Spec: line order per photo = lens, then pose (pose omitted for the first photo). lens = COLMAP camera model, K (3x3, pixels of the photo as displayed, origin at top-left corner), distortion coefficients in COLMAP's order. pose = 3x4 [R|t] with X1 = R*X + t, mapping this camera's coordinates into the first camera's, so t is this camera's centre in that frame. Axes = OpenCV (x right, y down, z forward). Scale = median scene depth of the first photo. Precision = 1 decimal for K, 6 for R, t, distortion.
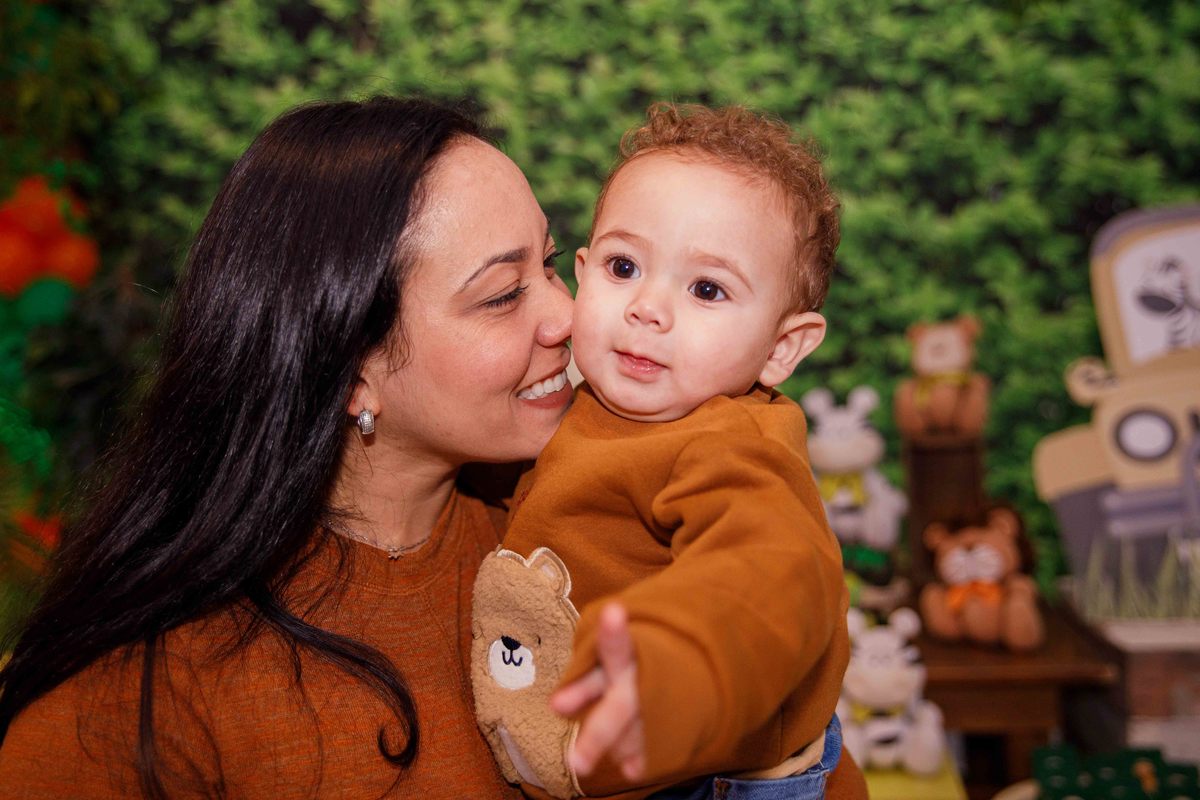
lens RADIAL K [[1292.1, 0, 599.3], [0, 1292.1, 403.1], [0, 0, 1]] dist [0.008085, 0.024153]
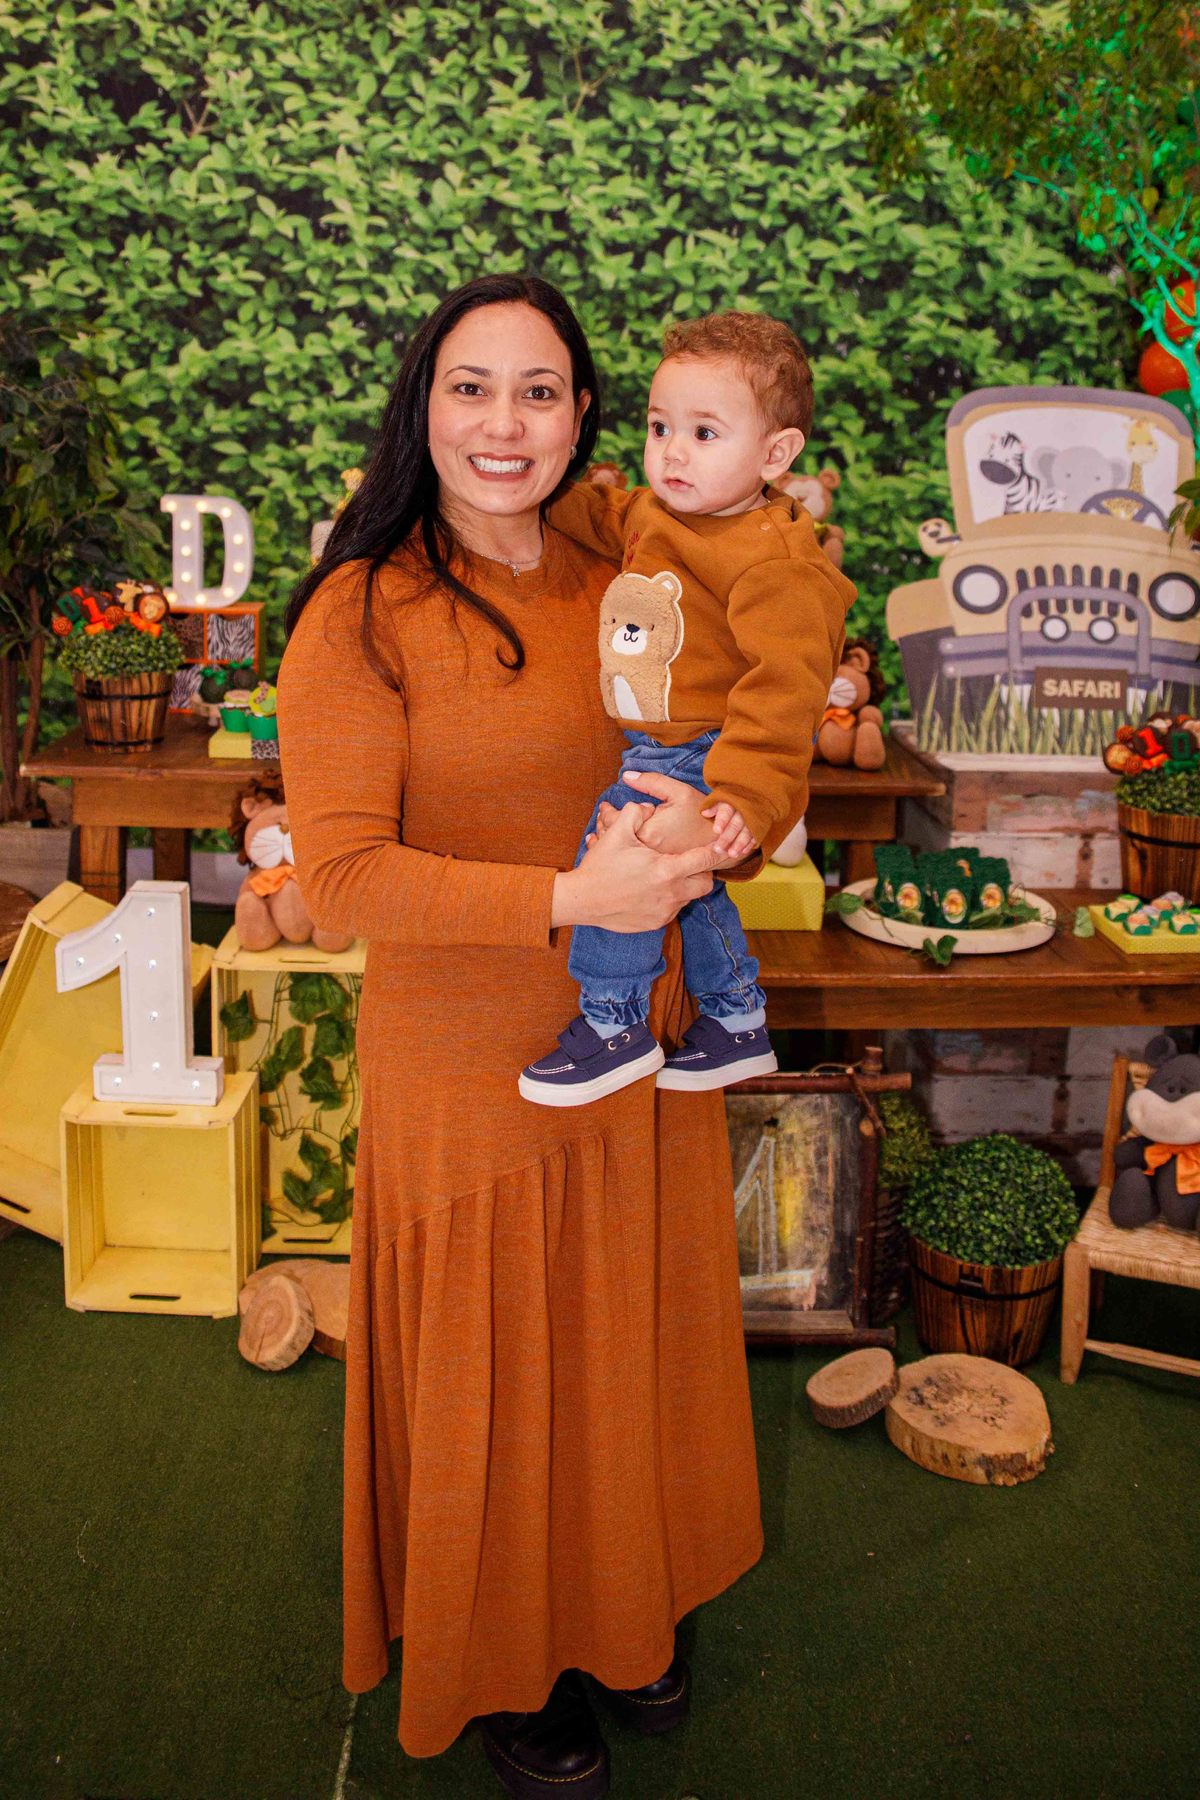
lens RADIAL K [[1588.4, 0, 591.7], [0, 1588.4, 636.6], [0, 0, 1]] dist [-0.117282, 0.086977]
pose [[0.980311, 0.057907, 0.188780, -0.101314], [-0.068224, 0.996485, 0.048618, 0.014040], [-0.185301, -0.060540, 0.980815, -0.173955]]
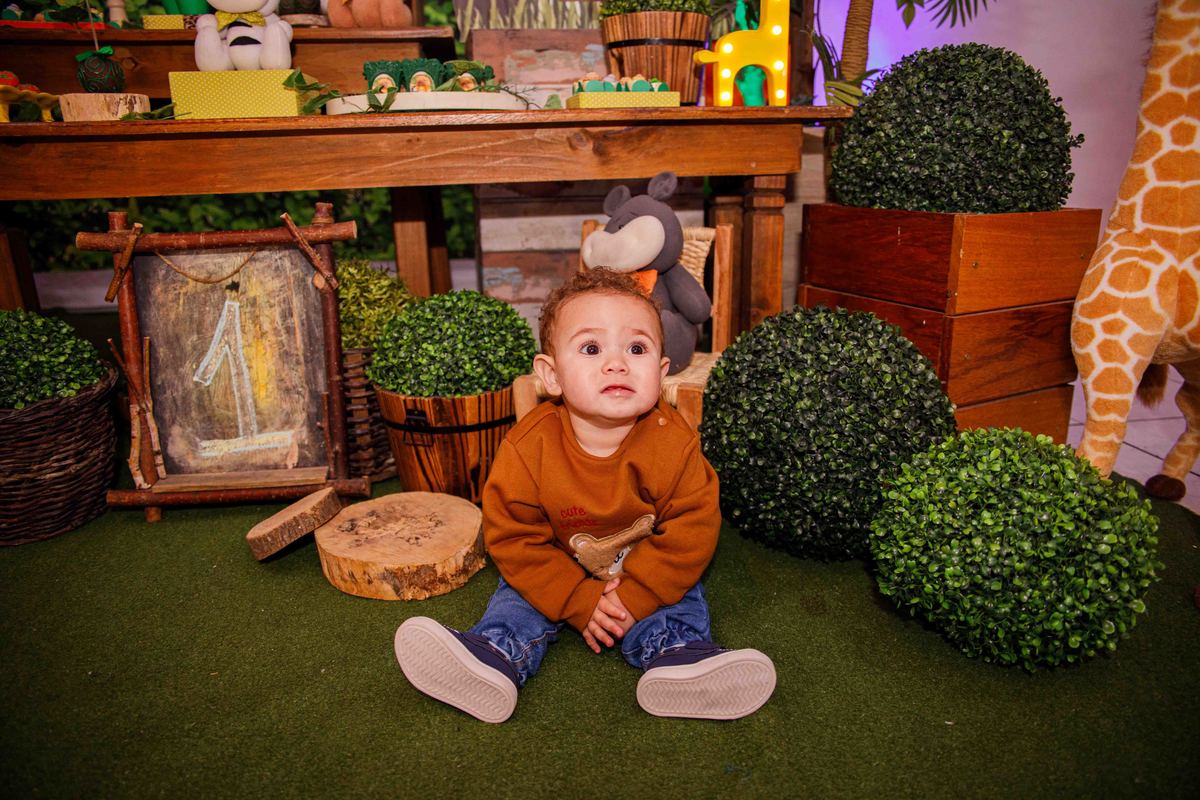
lens RADIAL K [[807.9, 0, 602.3], [0, 807.9, 402.0], [0, 0, 1]] dist [-0.121824, 0.084907]
pose [[0.958694, -0.042684, 0.281218, 0.165371], [-0.016518, 0.978654, 0.204851, 0.222278], [-0.283959, -0.201035, 0.937525, 0.076450]]
